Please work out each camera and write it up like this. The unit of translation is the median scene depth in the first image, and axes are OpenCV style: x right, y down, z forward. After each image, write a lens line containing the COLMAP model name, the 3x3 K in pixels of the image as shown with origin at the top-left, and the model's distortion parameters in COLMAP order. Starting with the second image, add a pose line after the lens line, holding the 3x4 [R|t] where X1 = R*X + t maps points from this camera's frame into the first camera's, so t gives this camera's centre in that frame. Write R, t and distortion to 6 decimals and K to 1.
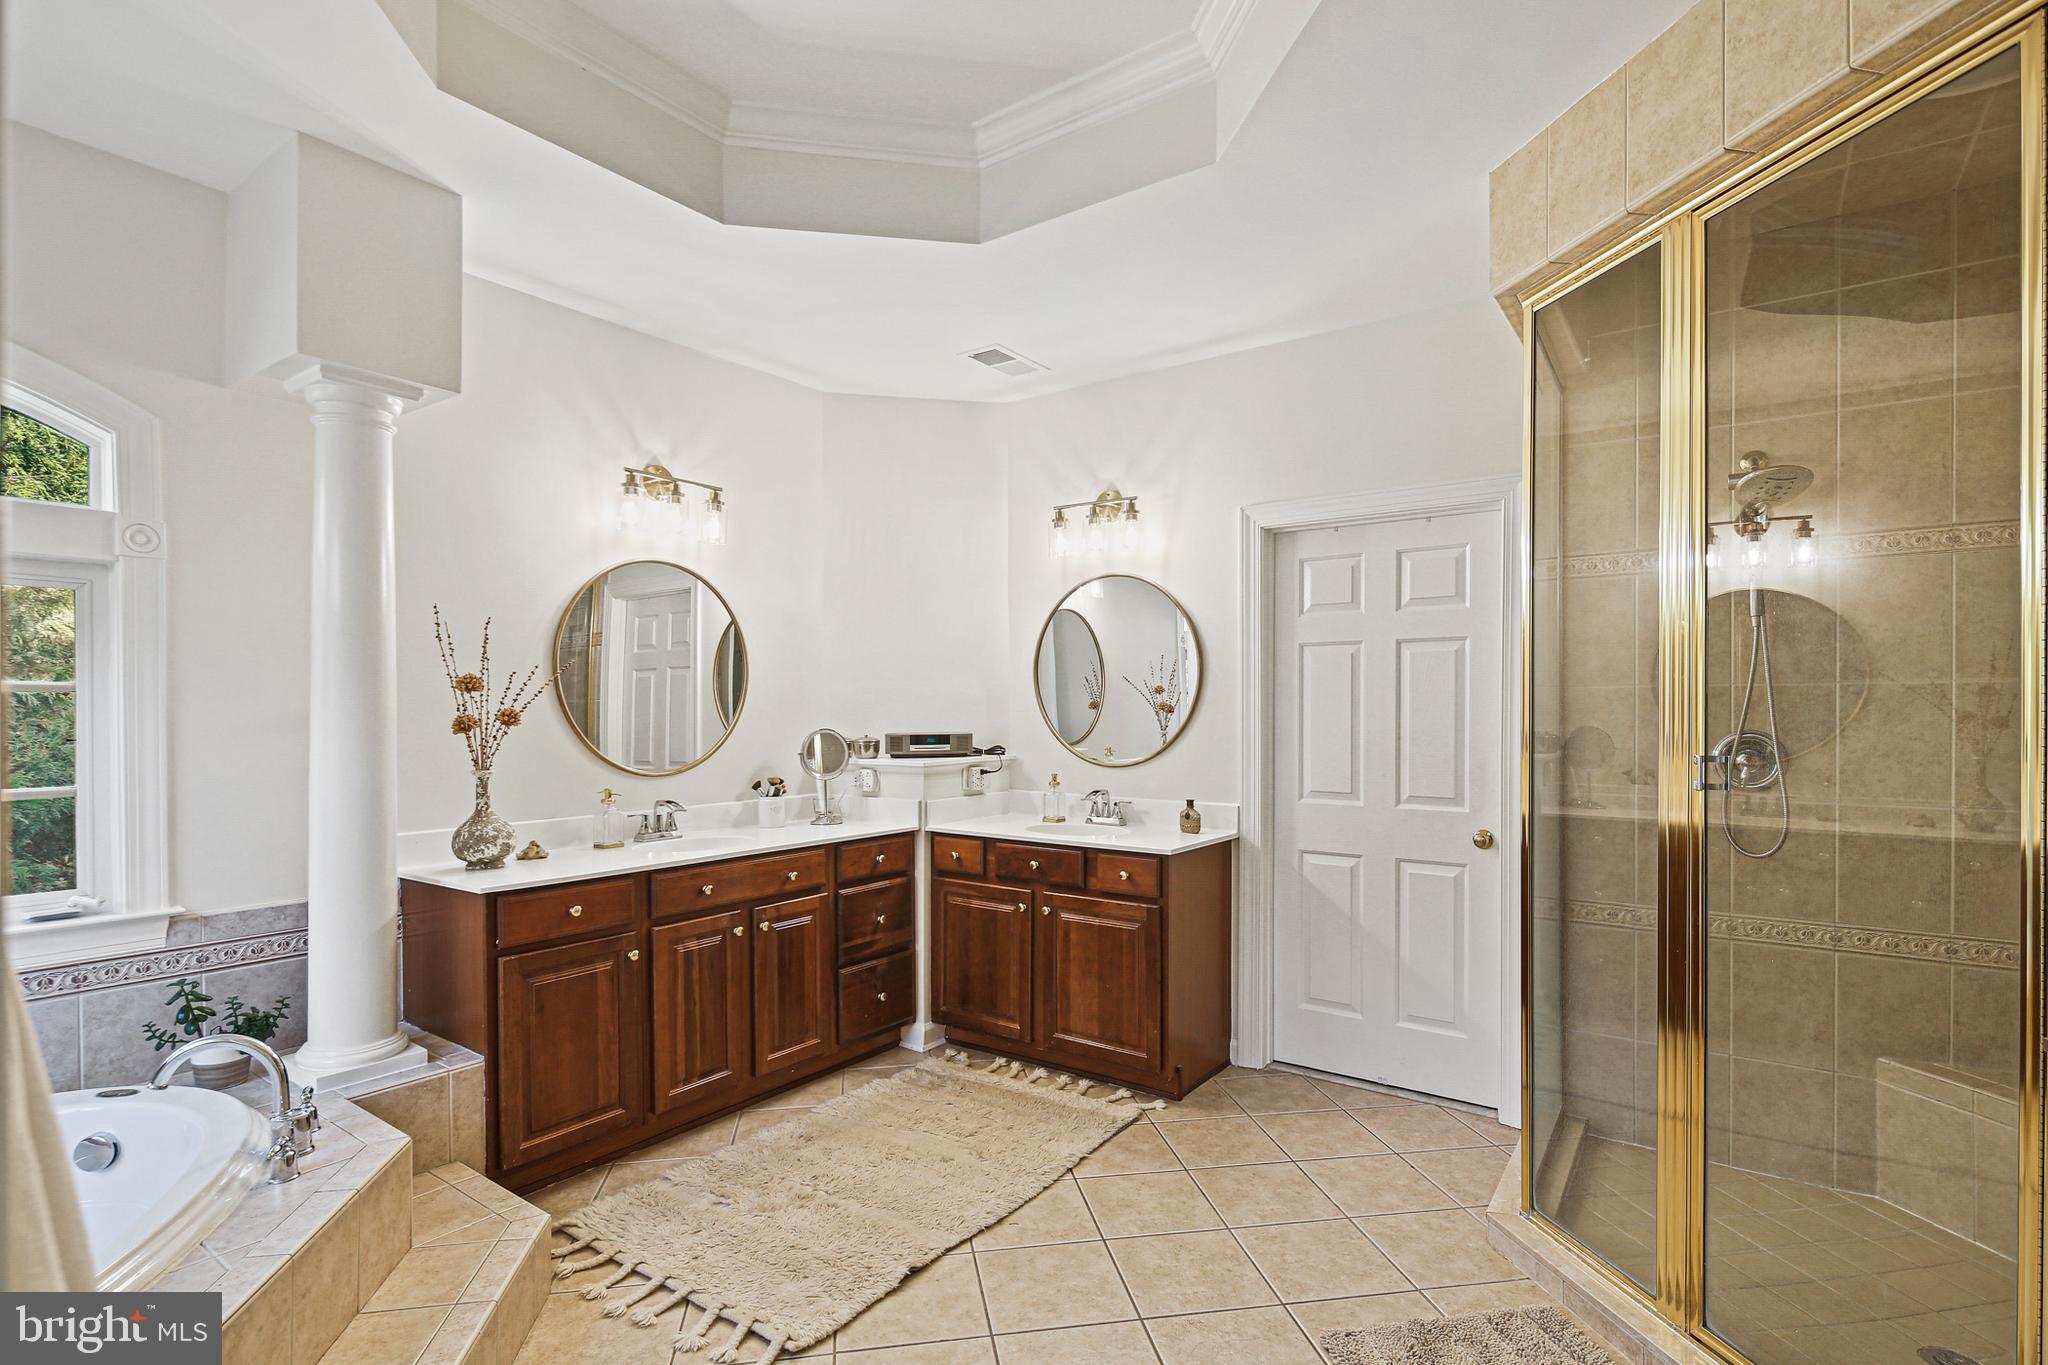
lens RADIAL K [[999.0, 0, 1041.7], [0, 999.0, 700.9], [0, 0, 1]] dist [0.005369, -0.004721]
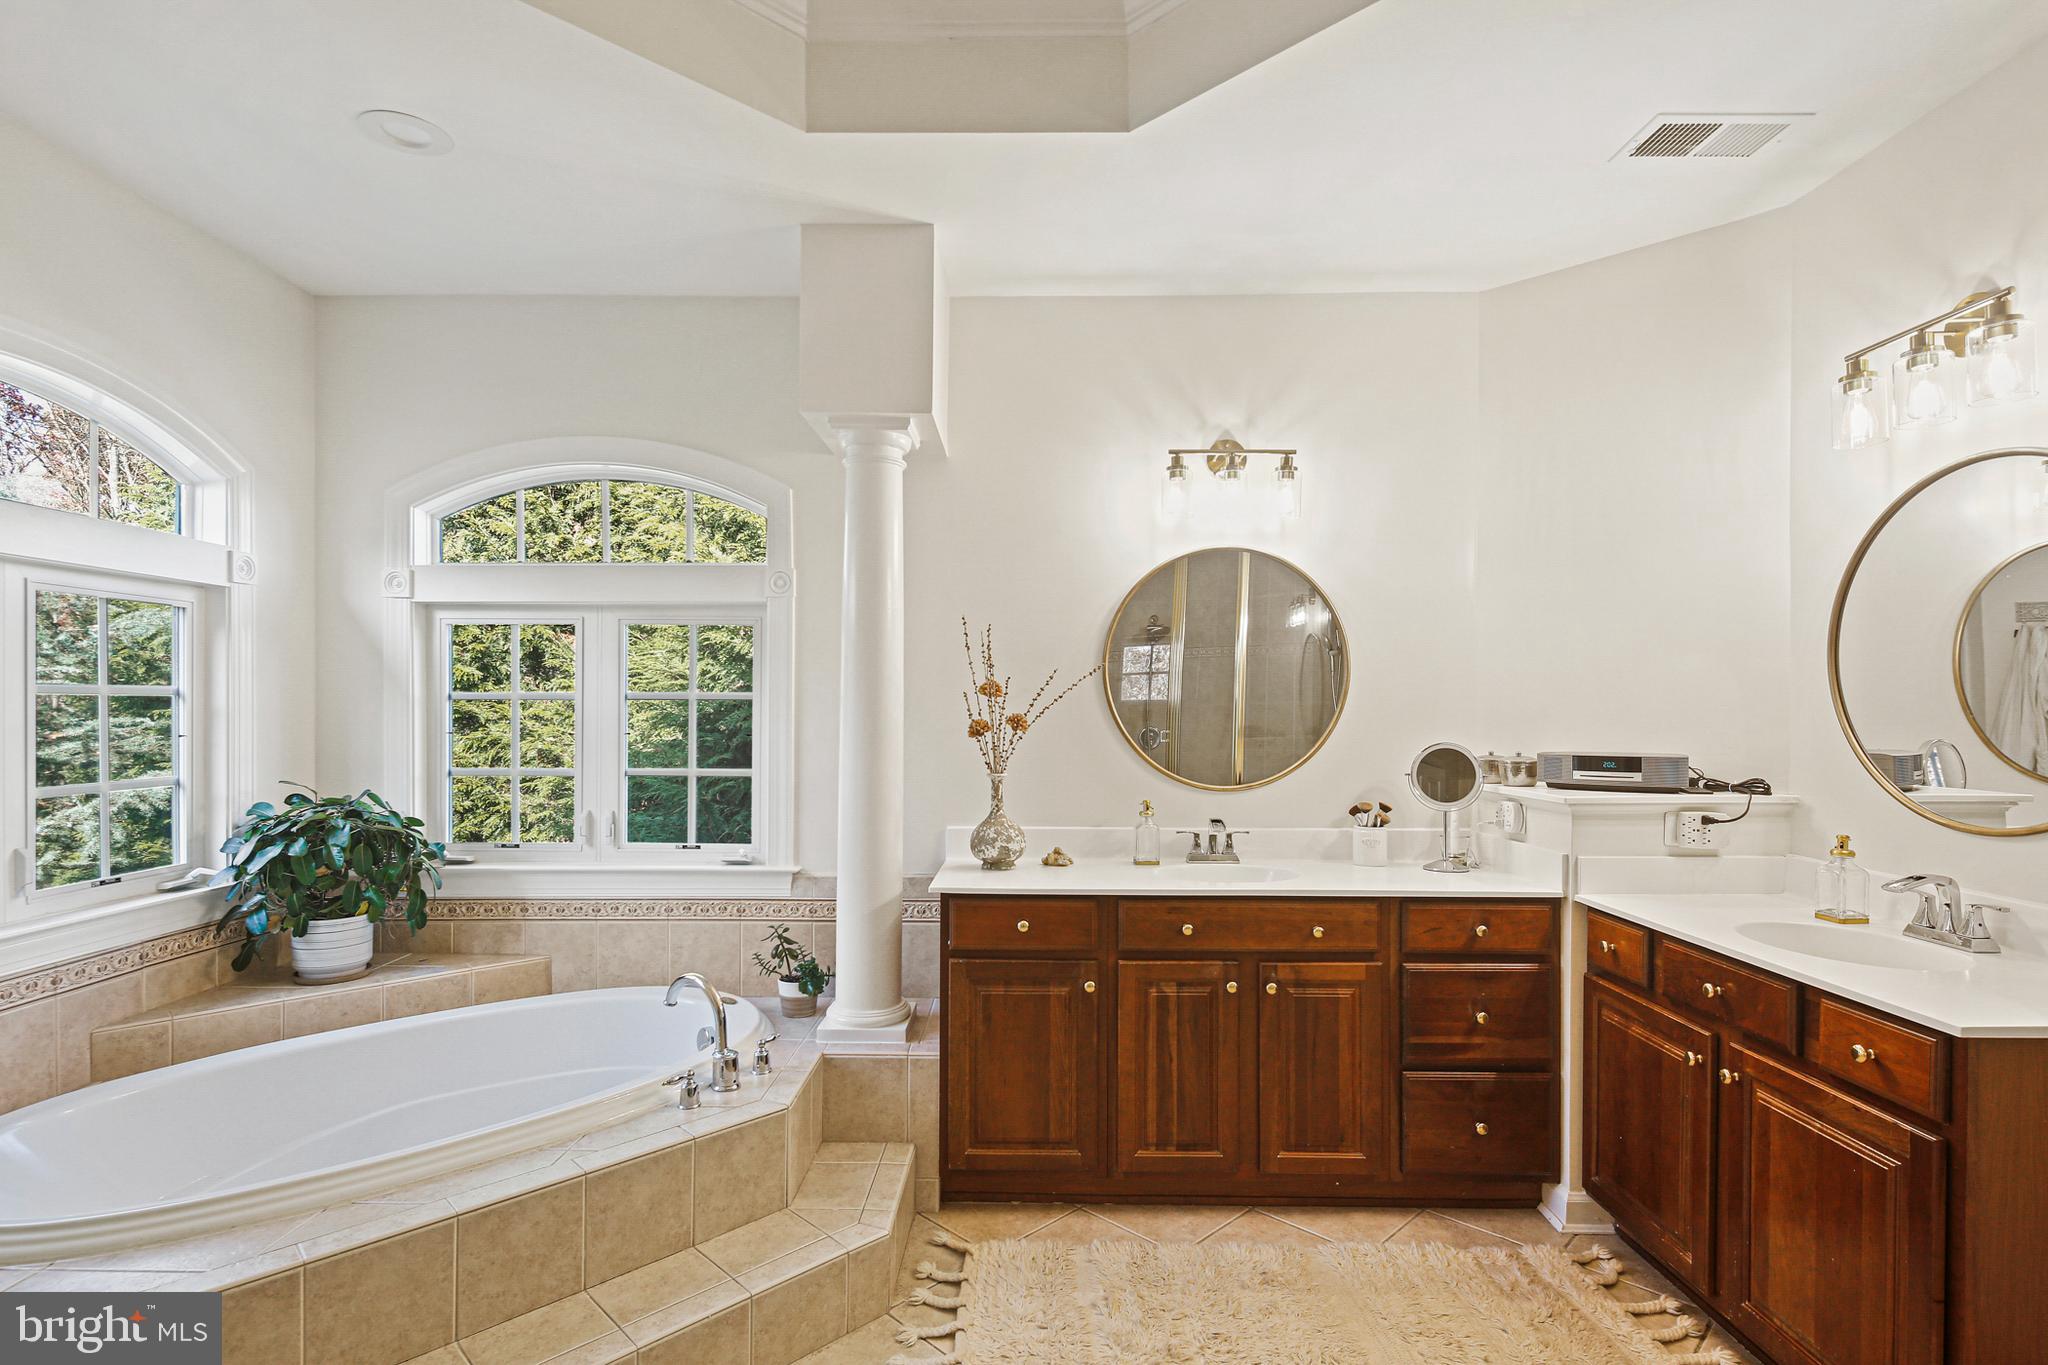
lens RADIAL K [[999.0, 0, 1022.2], [0, 999.0, 709.2], [0, 0, 1]] dist [0.005369, -0.004721]
pose [[0.564726, 0.000634, -0.825278, 0.256319], [0.001367, 0.999998, 0.001703, 0.001206], [0.825277, -0.002090, 0.564724, 0.369238]]
